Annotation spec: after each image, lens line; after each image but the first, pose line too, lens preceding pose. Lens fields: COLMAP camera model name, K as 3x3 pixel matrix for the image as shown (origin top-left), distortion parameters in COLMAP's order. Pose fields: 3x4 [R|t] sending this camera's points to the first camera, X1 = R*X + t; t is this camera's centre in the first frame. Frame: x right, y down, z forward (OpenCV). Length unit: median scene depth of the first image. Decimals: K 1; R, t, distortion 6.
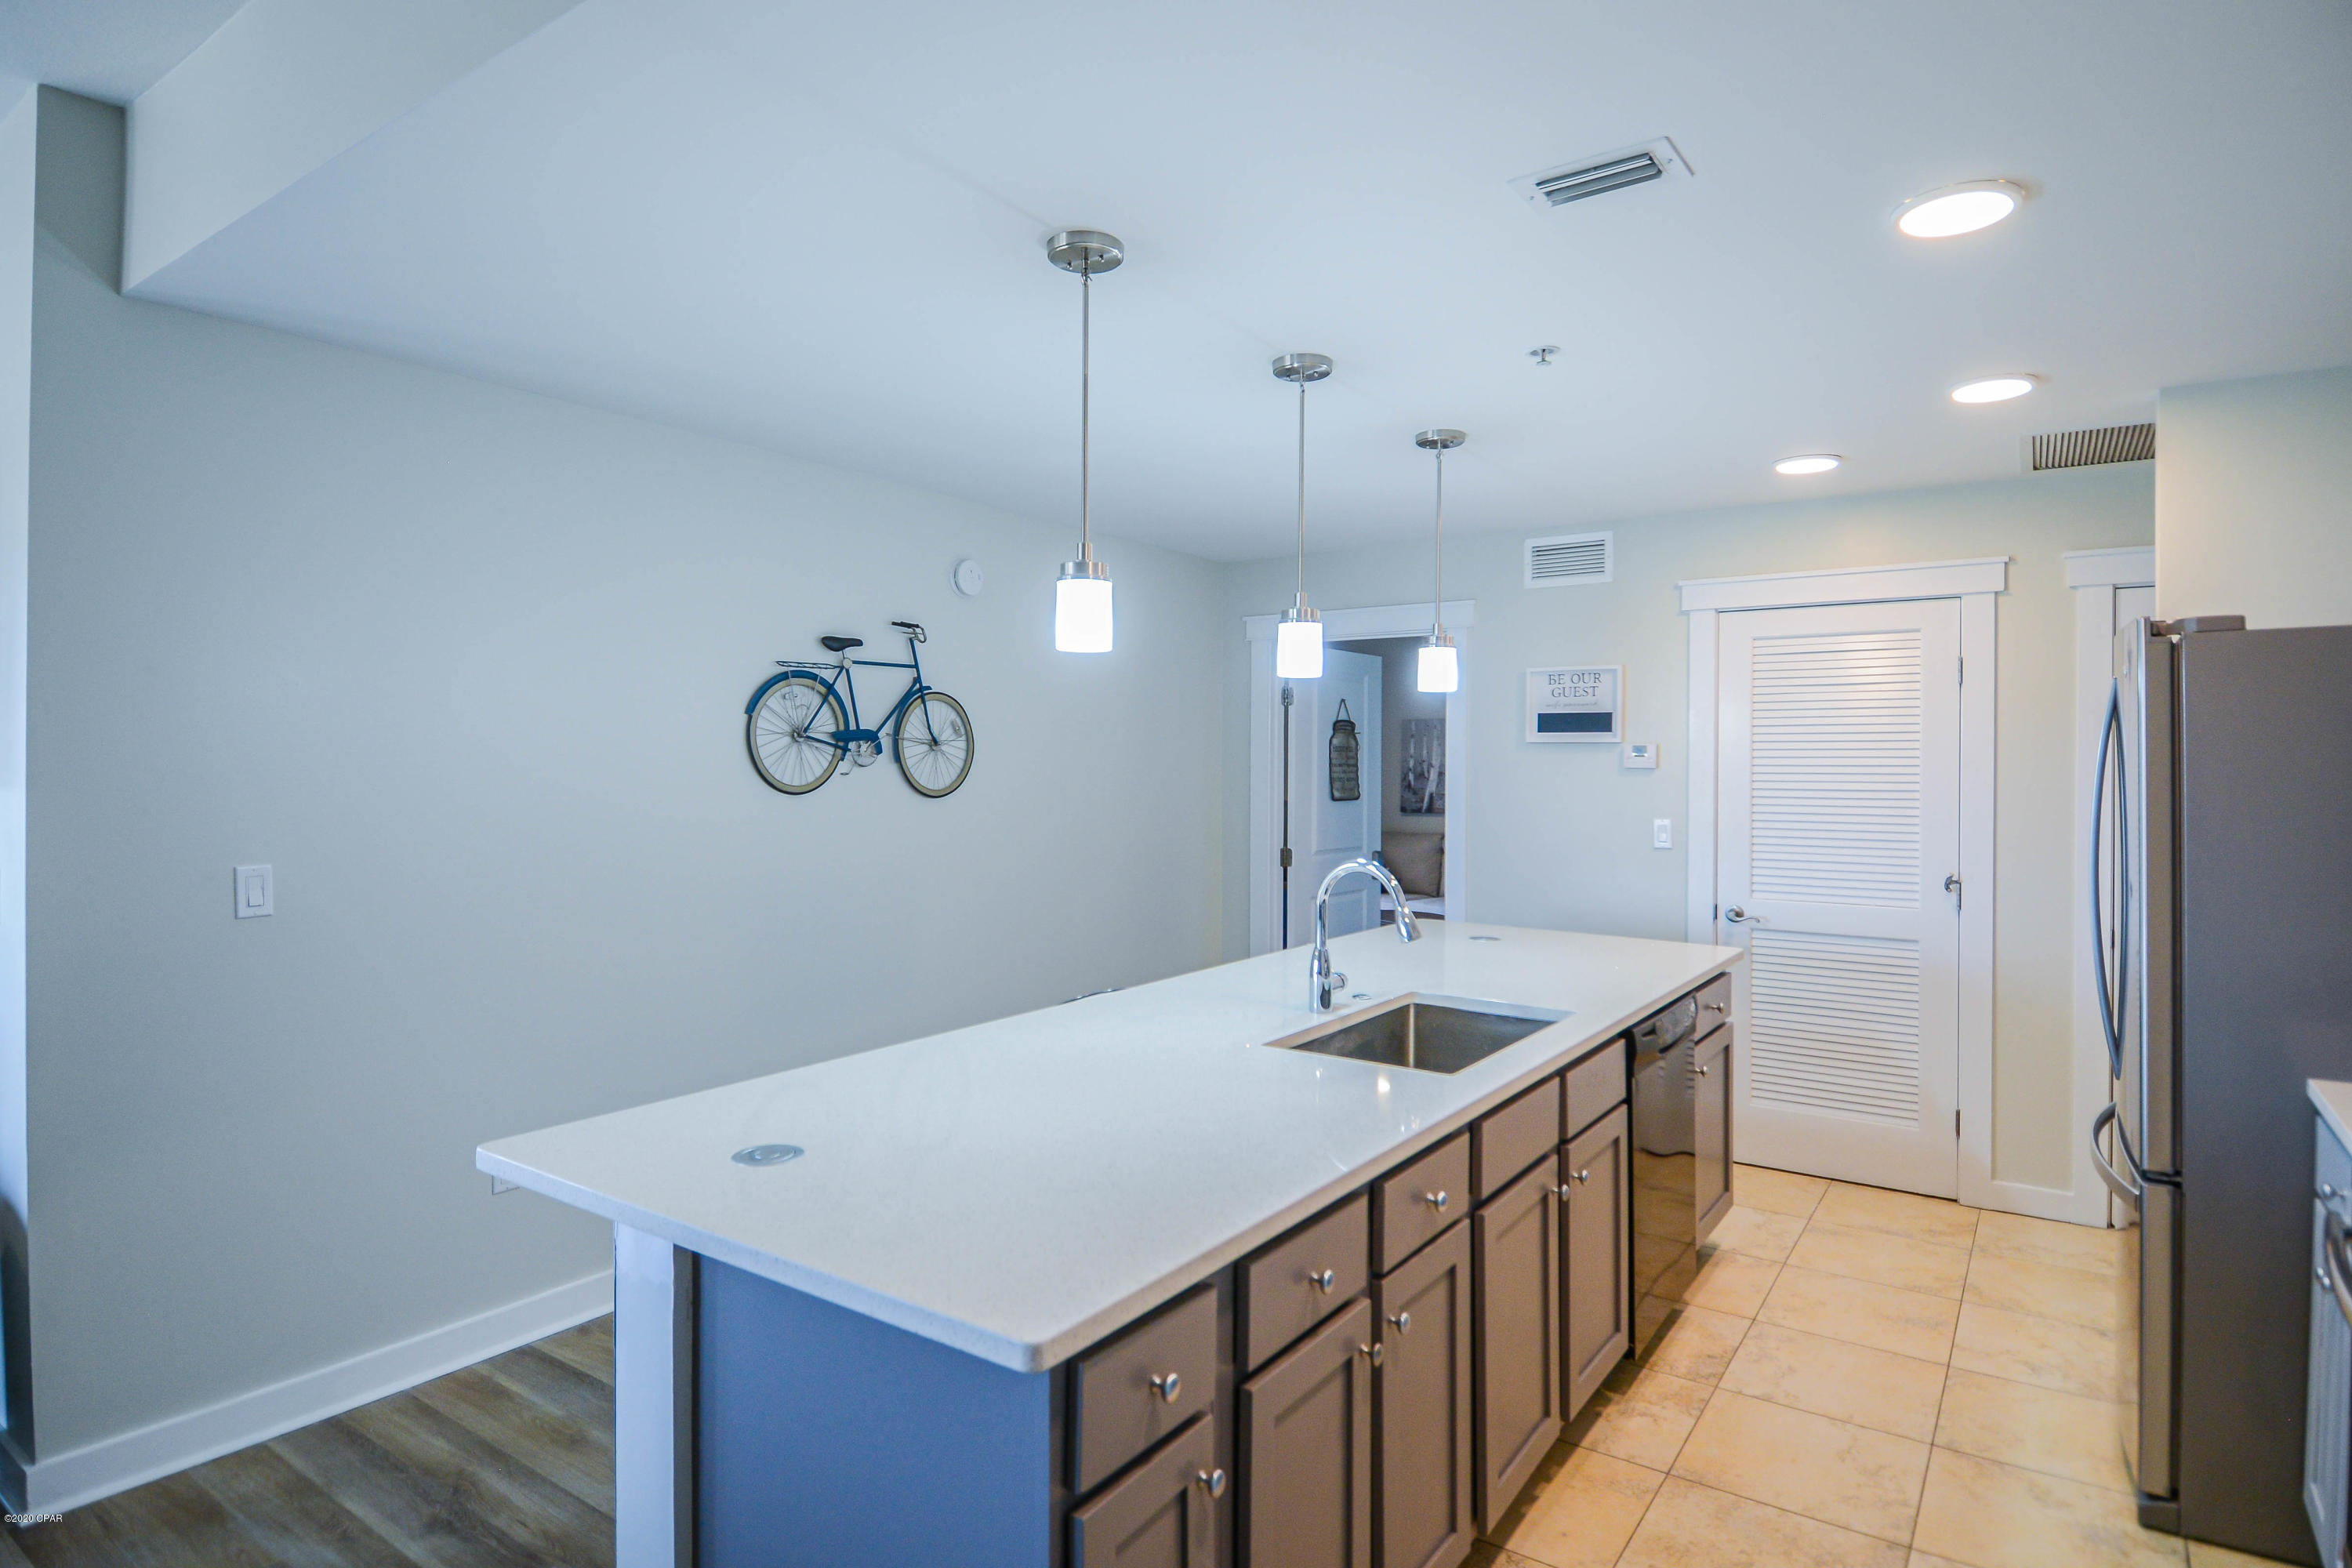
lens RADIAL K [[1241.9, 0, 1168.4], [0, 1241.9, 759.6], [0, 0, 1]] dist [0.004843, -0.009599]
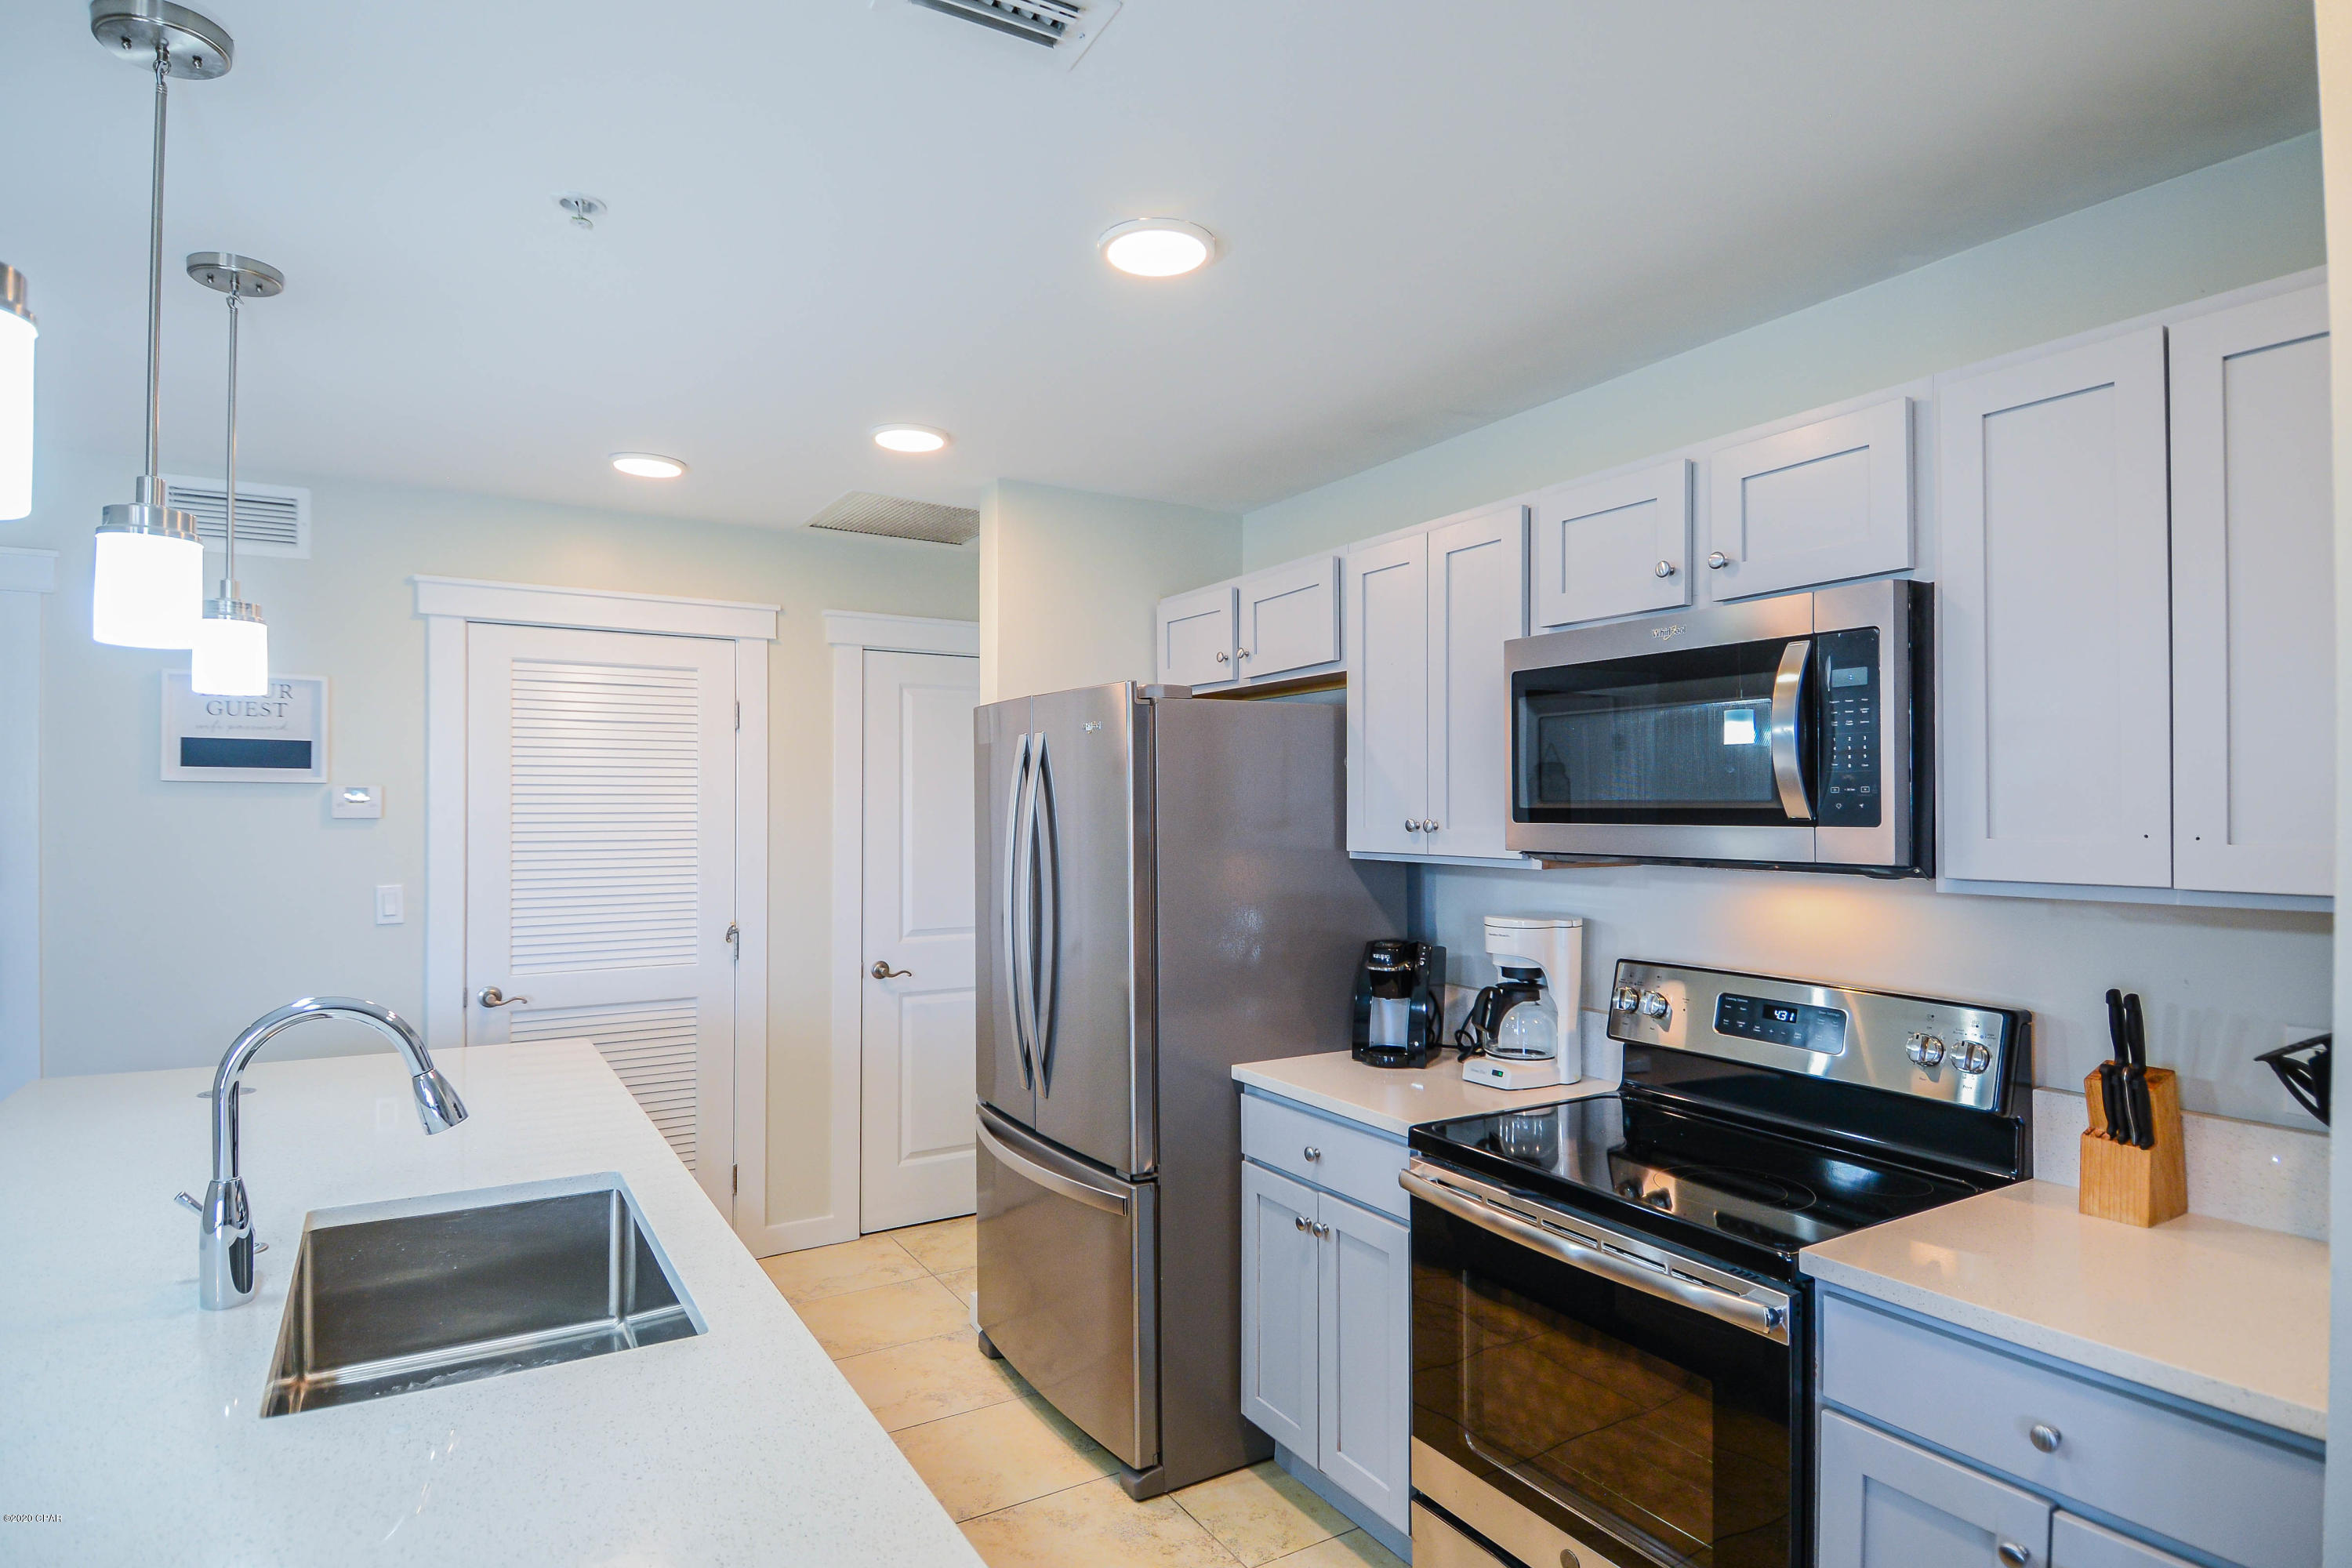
lens RADIAL K [[1241.9, 0, 1179.9], [0, 1241.9, 787.7], [0, 0, 1]] dist [0.004843, -0.009599]
pose [[0.388259, 0.010020, 0.921496, -0.112506], [0.000212, 0.999940, -0.010963, -0.002878], [-0.921550, 0.004451, 0.388234, 0.259456]]
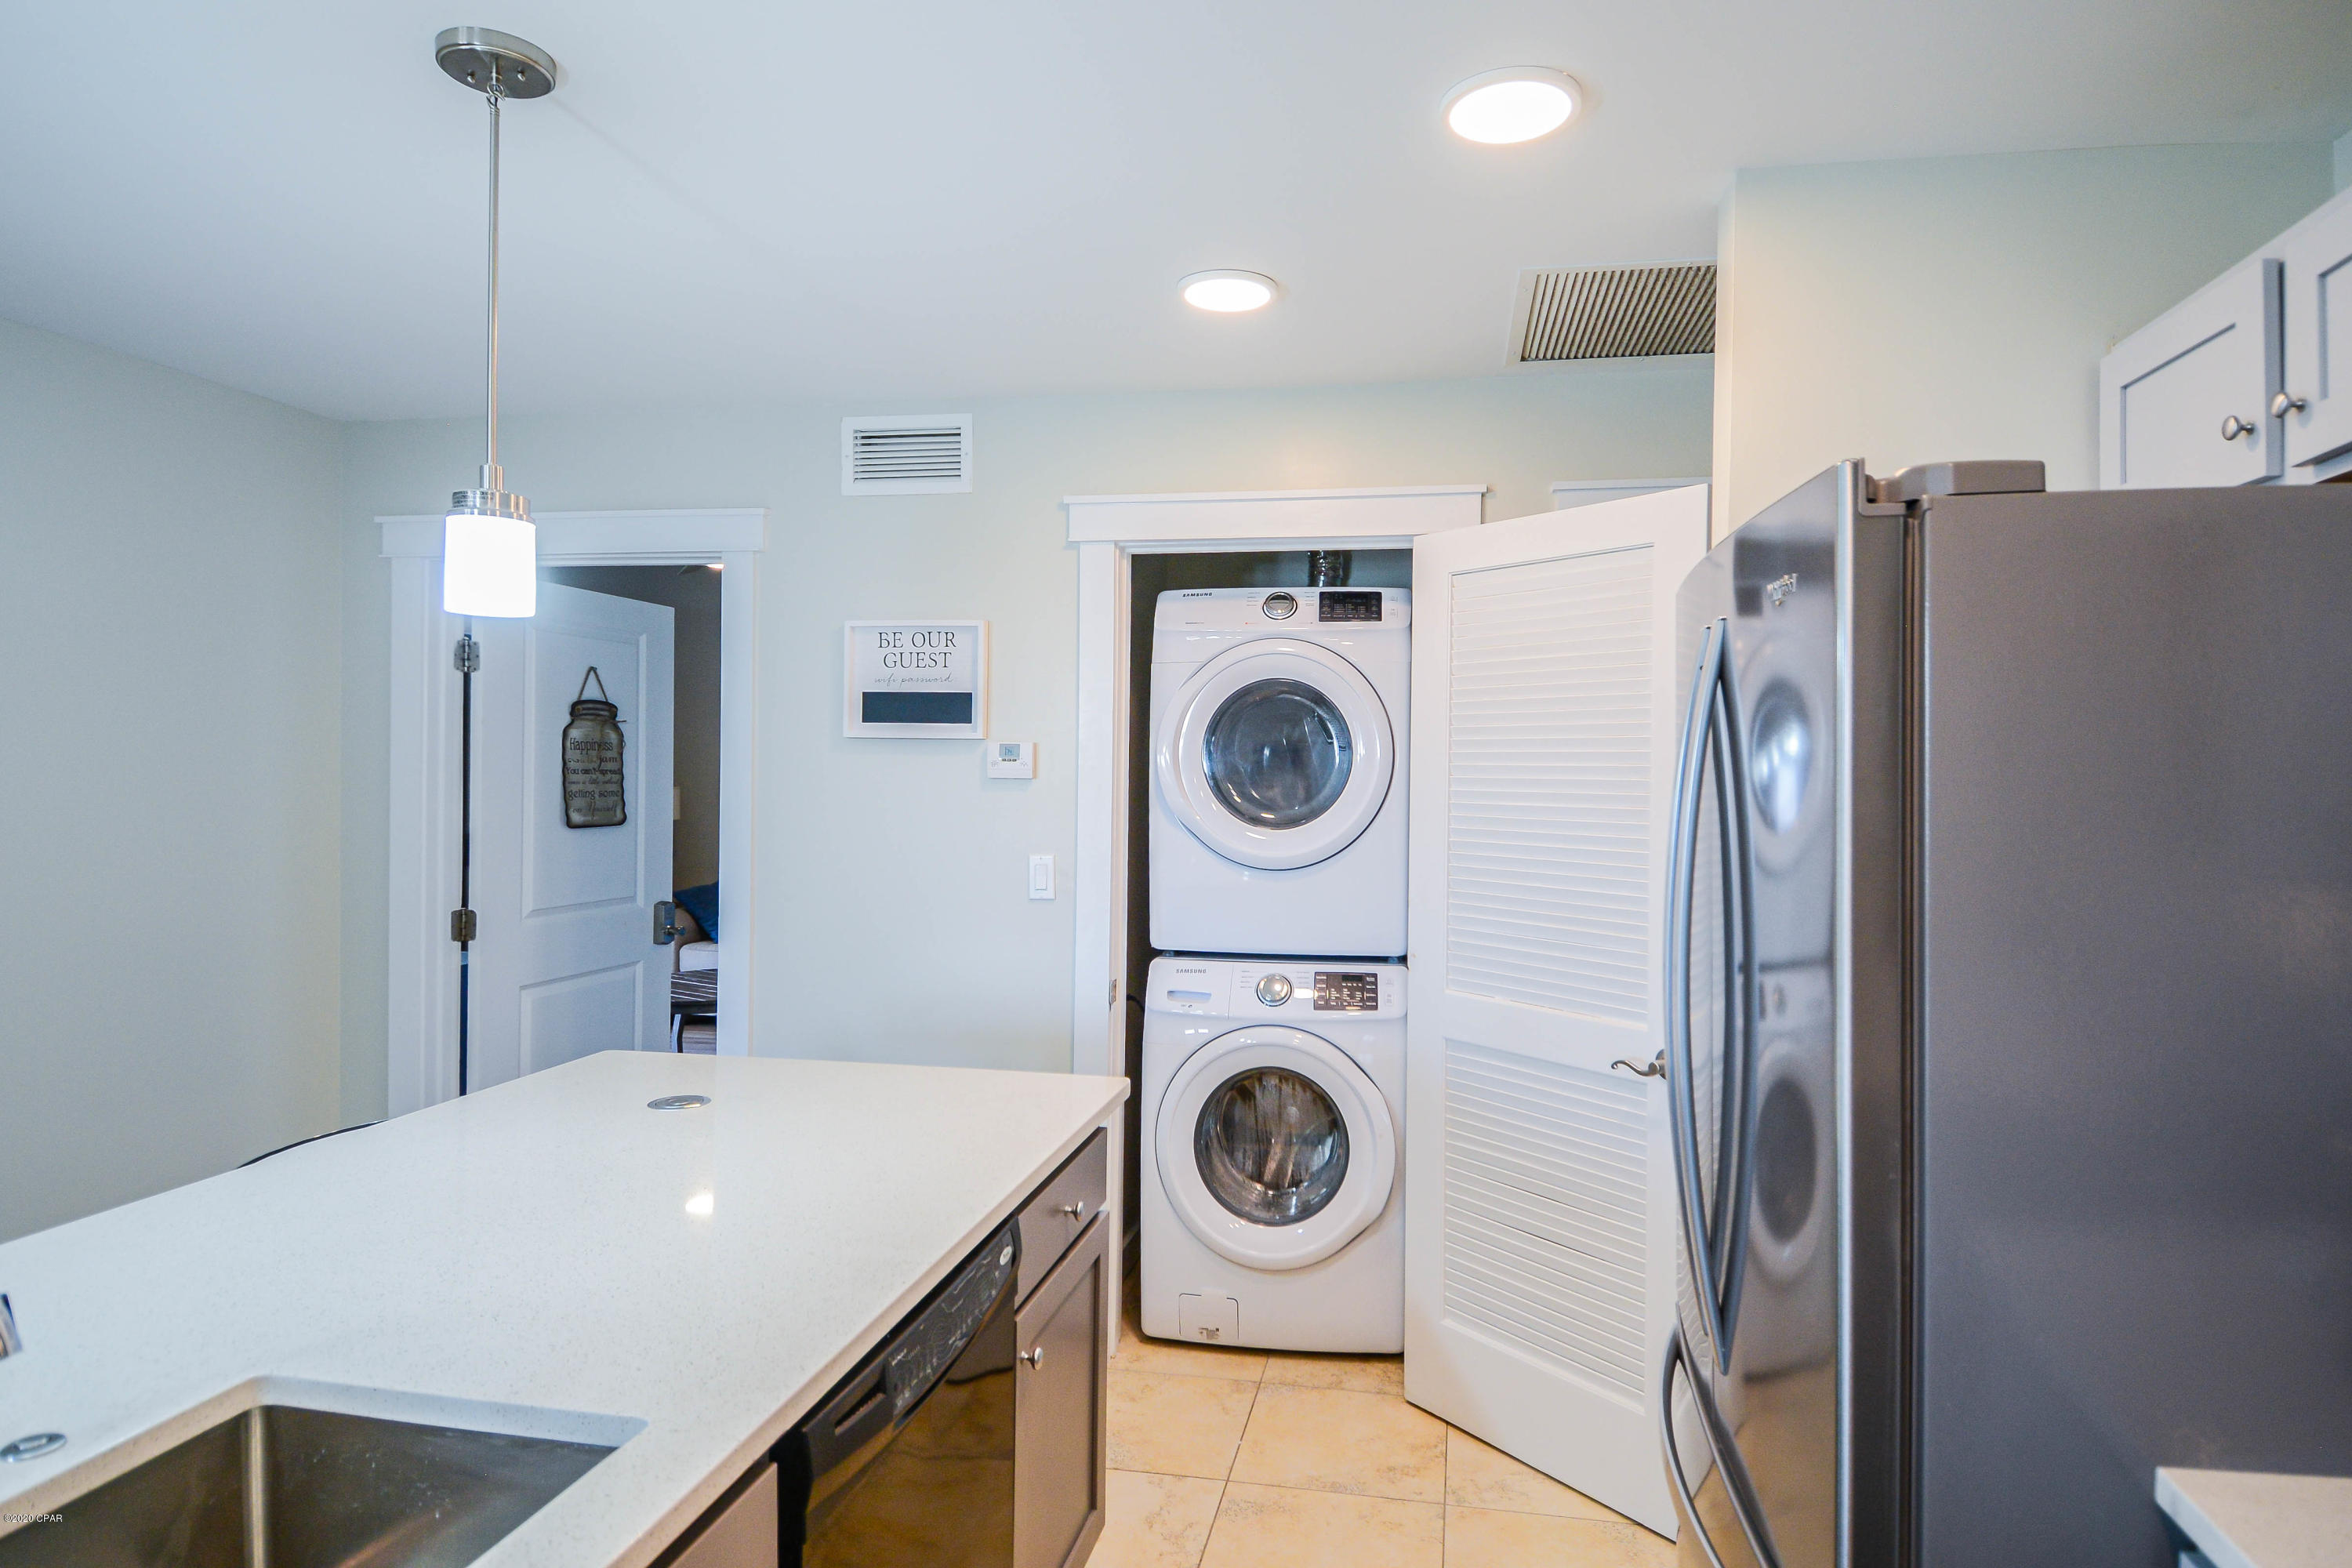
lens RADIAL K [[1282.1, 0, 1243.4], [0, 1282.1, 796.3], [0, 0, 1]] dist [-0.002004, -0.000948]
pose [[0.897070, -0.005022, 0.441861, 0.190166], [-0.006822, 0.999659, 0.025211, -0.001802], [-0.441836, -0.025631, 0.896729, 0.335847]]
